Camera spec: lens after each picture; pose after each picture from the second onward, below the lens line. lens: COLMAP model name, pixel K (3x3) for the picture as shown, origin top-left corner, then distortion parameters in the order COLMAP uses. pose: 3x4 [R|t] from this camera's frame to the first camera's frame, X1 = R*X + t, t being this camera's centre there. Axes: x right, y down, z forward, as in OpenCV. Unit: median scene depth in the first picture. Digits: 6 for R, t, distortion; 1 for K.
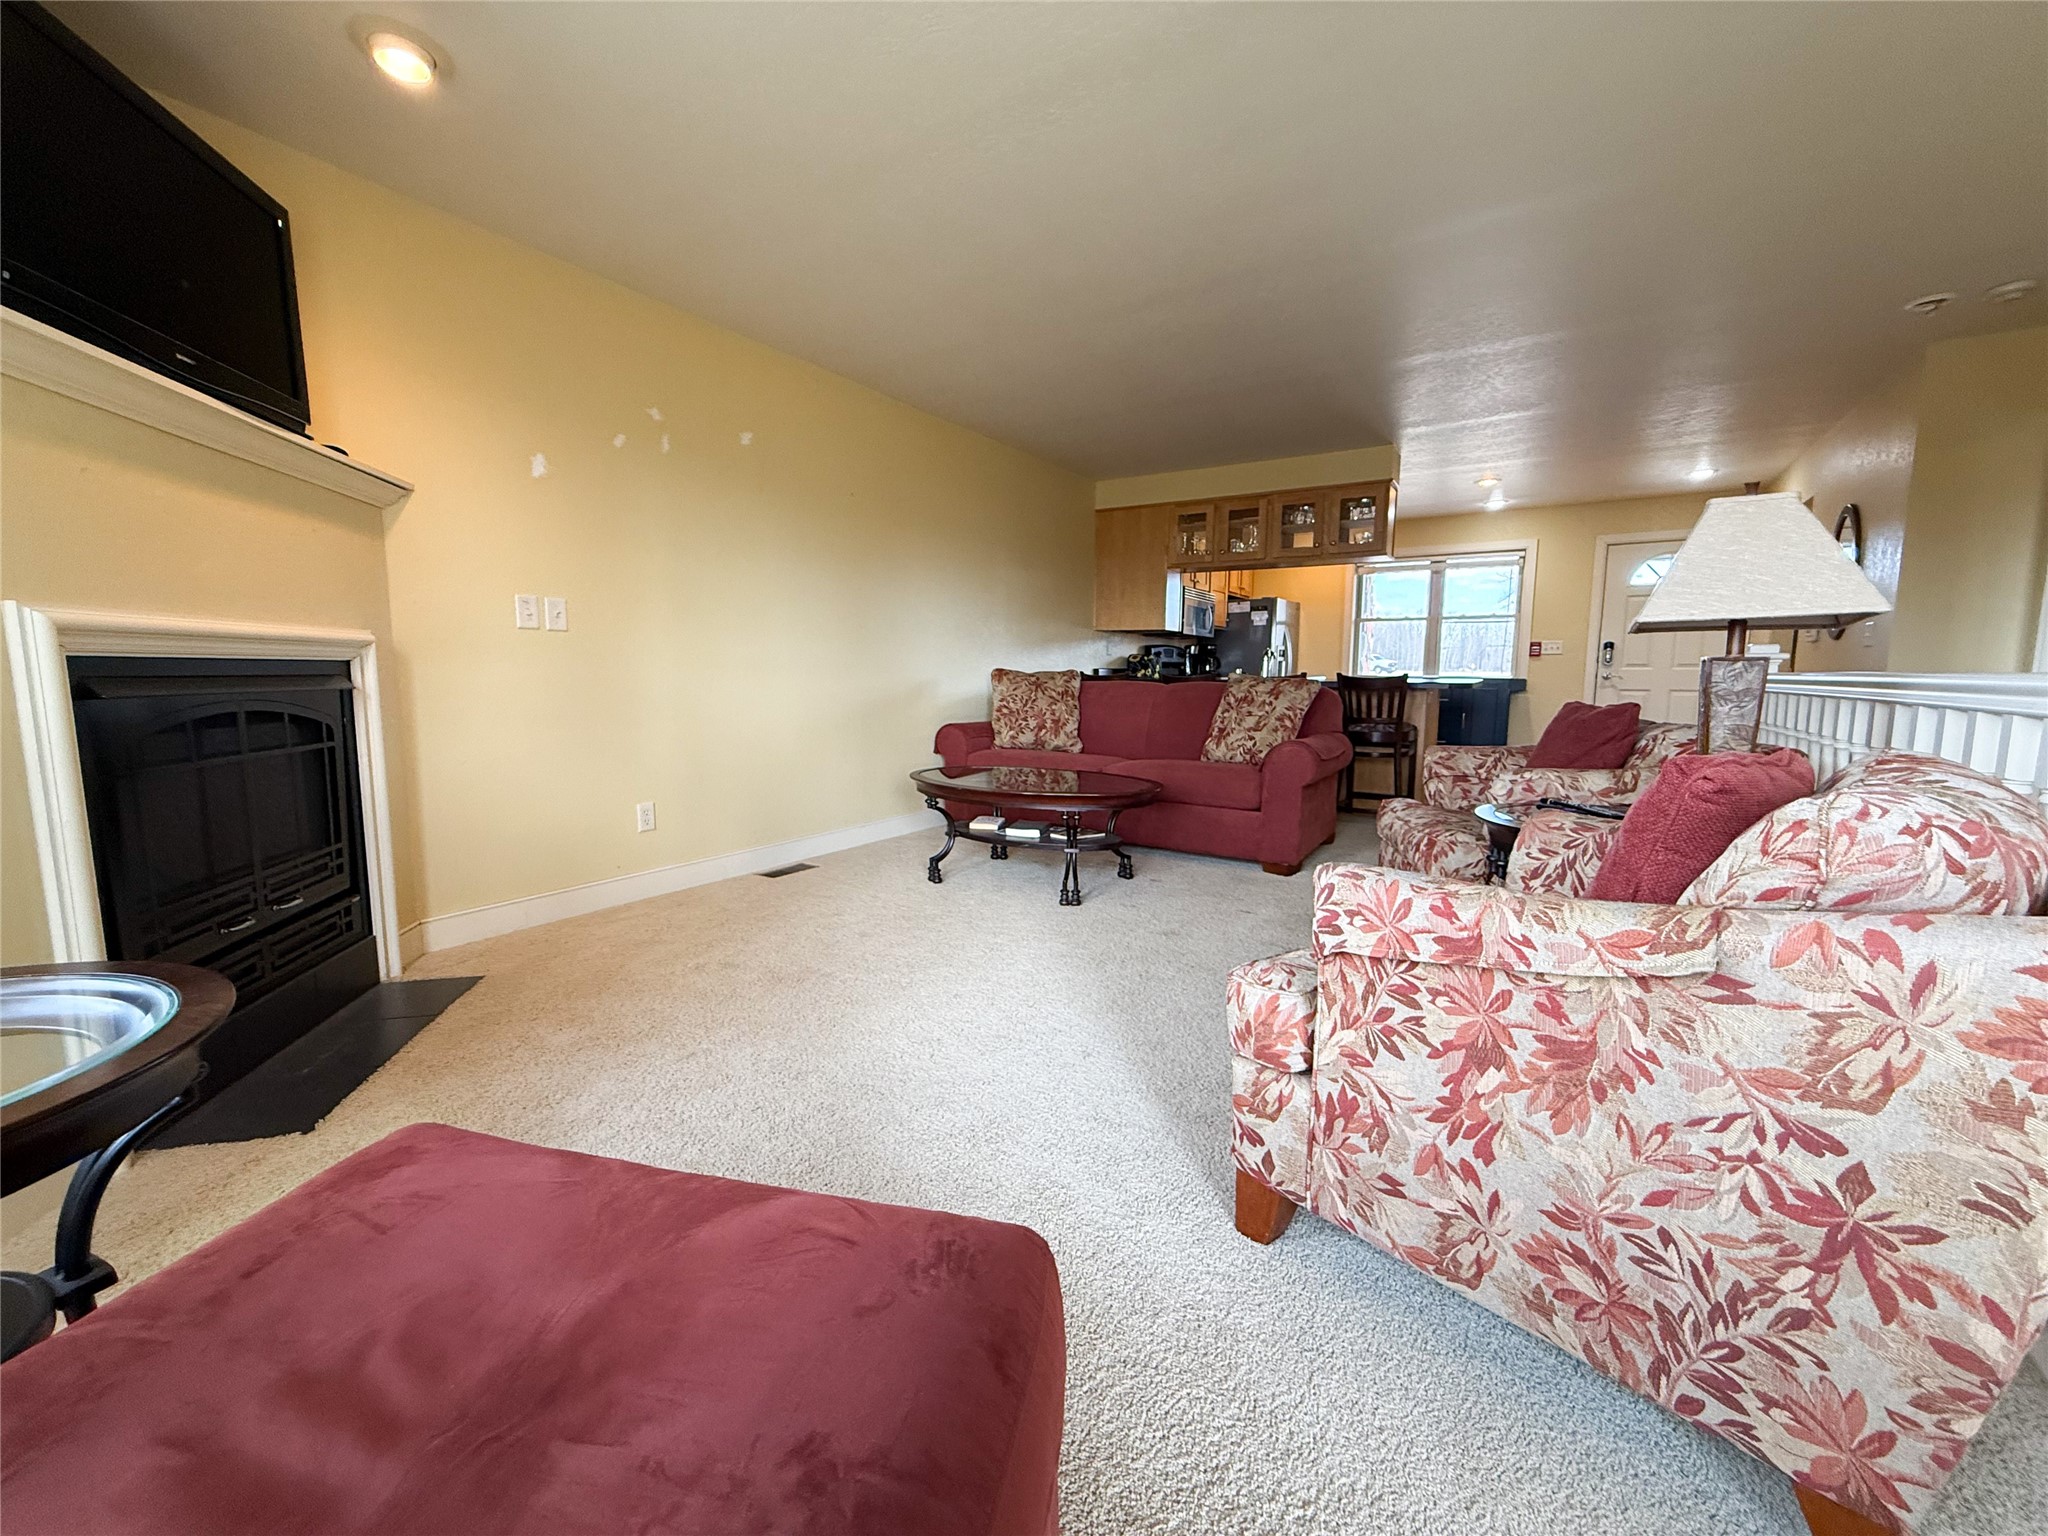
lens RADIAL K [[823.7, 0, 1024.8], [0, 823.7, 766.1], [0, 0, 1]] dist [0.000679, -0.000561]
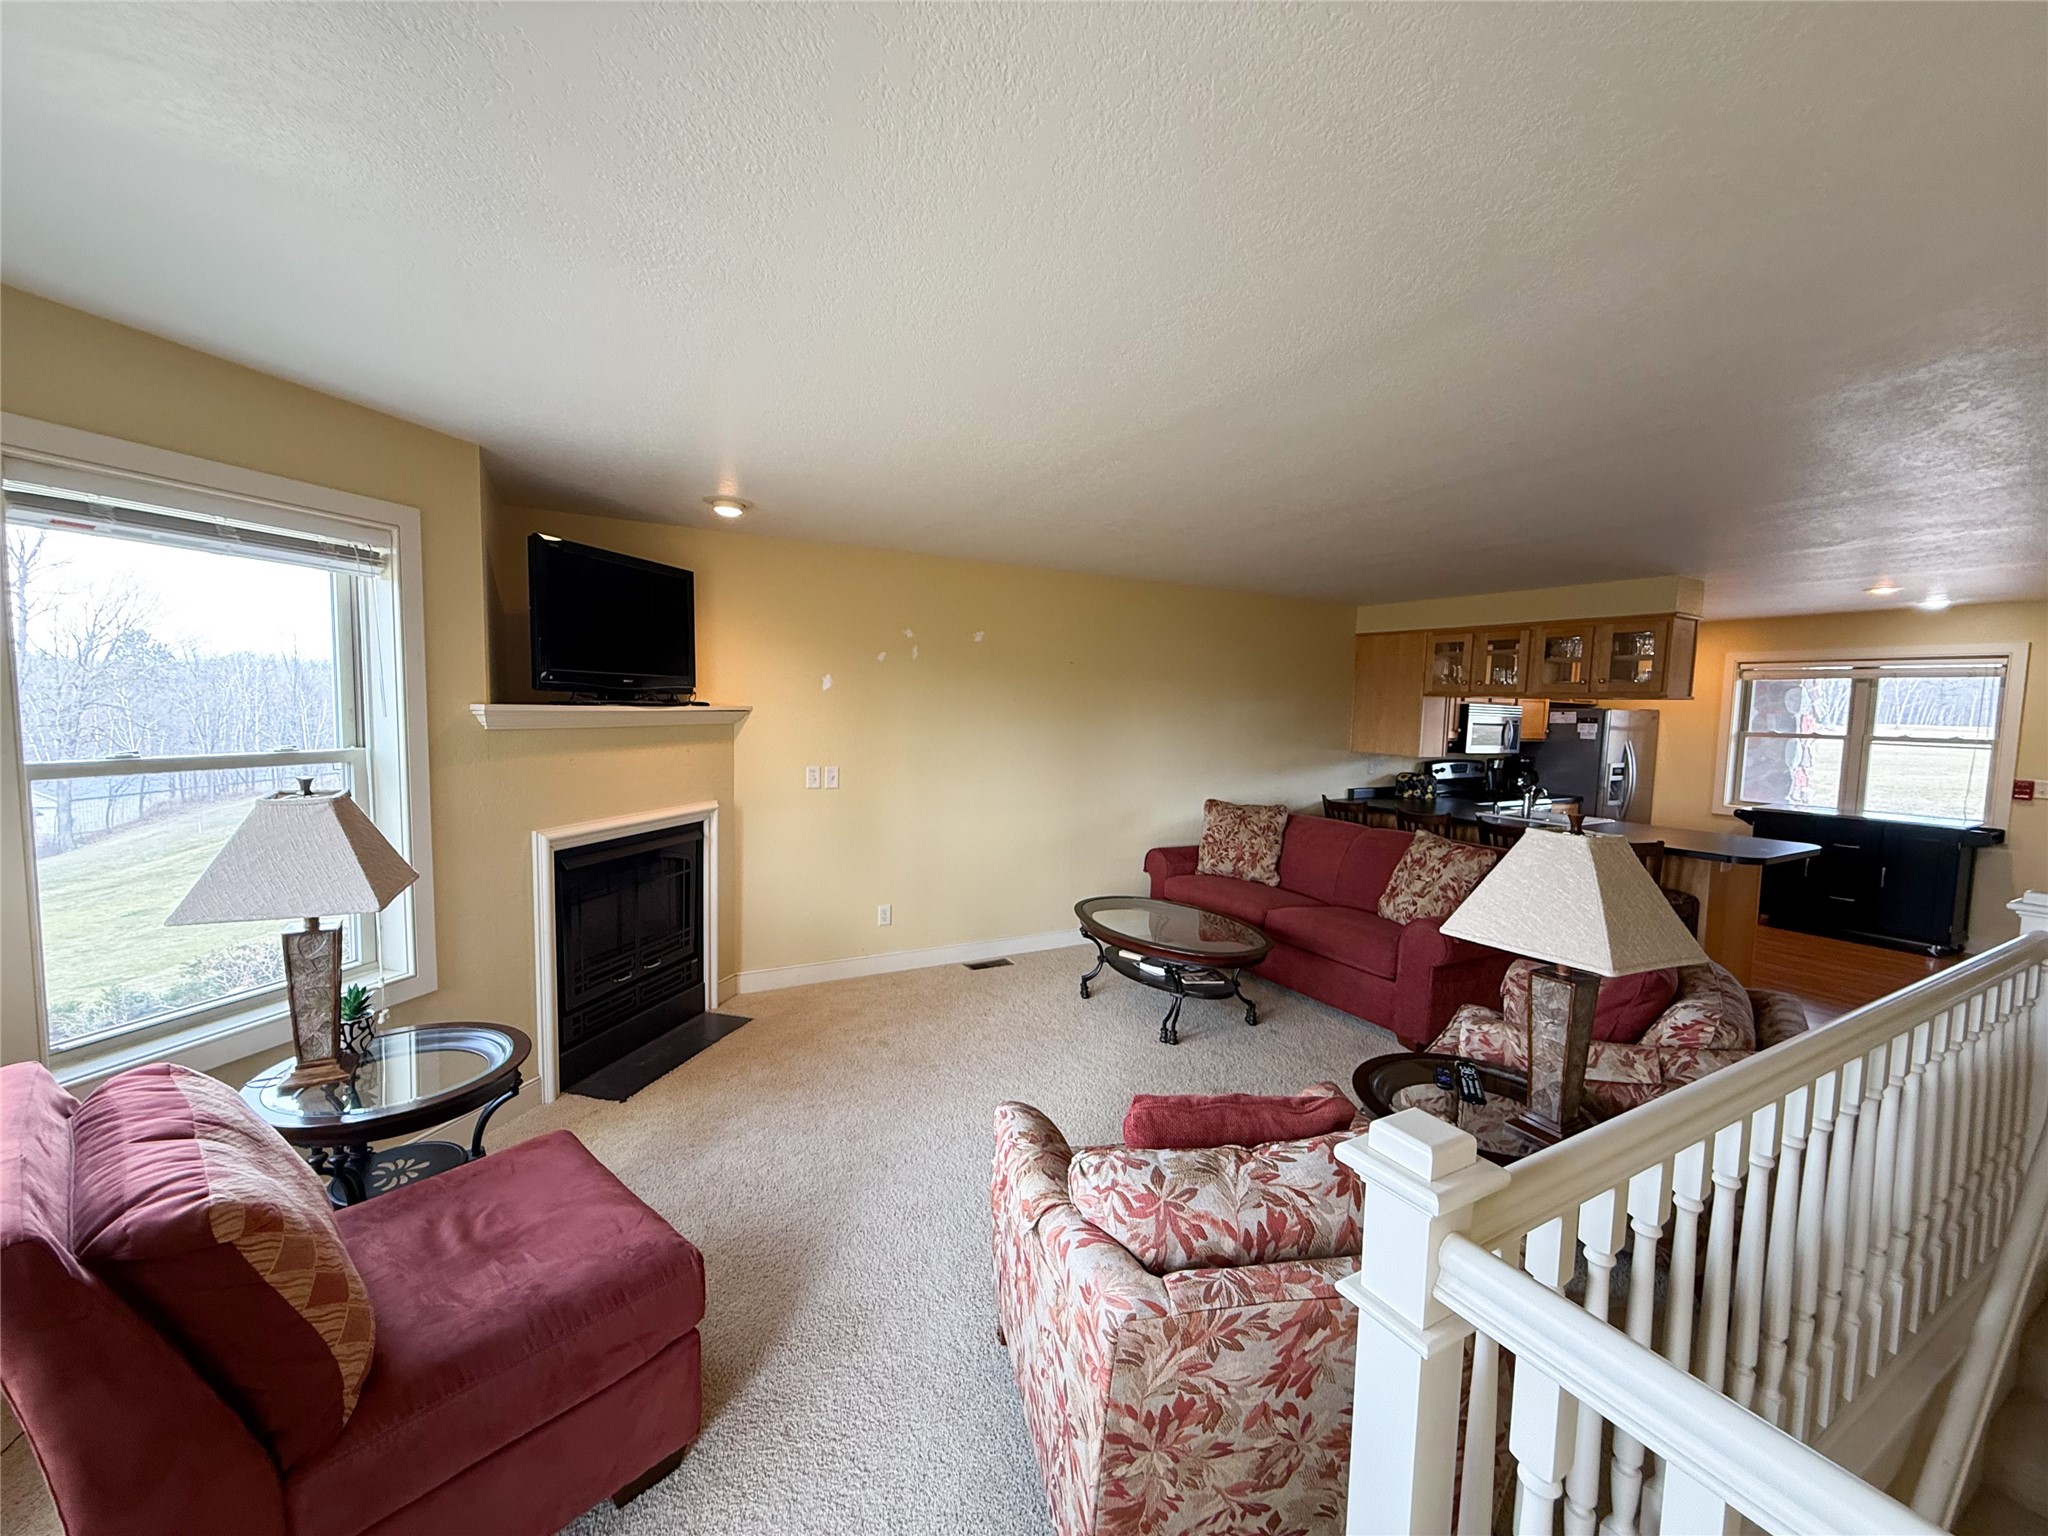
lens RADIAL K [[823.7, 0, 1021.4], [0, 823.7, 762.5], [0, 0, 1]] dist [0.000679, -0.000561]
pose [[0.880093, 0.049833, -0.472178, 0.321536], [-0.073942, 0.996729, -0.032627, -0.137786], [0.469008, 0.063629, 0.880899, -0.116668]]
